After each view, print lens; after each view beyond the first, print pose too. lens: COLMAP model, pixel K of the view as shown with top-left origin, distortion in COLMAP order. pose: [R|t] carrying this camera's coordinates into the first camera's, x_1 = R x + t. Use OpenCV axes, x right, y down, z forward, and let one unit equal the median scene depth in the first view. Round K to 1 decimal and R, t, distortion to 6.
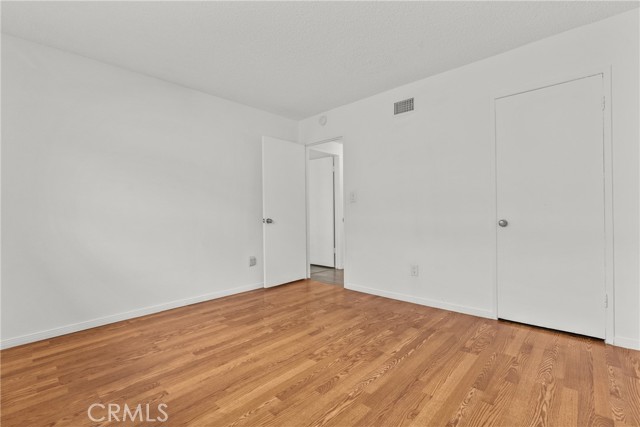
lens RADIAL K [[290.6, 0, 320.4], [0, 290.6, 216.1], [0, 0, 1]] dist [-0.000919, -0.000047]
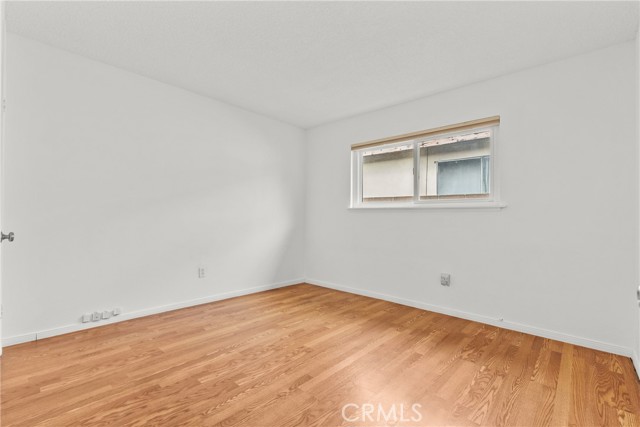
lens RADIAL K [[290.6, 0, 320.4], [0, 290.6, 216.1], [0, 0, 1]] dist [-0.000919, -0.000047]
pose [[-0.999940, -0.000722, -0.010901, -0.062565], [-0.000807, 0.999969, 0.007818, -0.032752], [0.010895, 0.007827, -0.999910, 2.016435]]
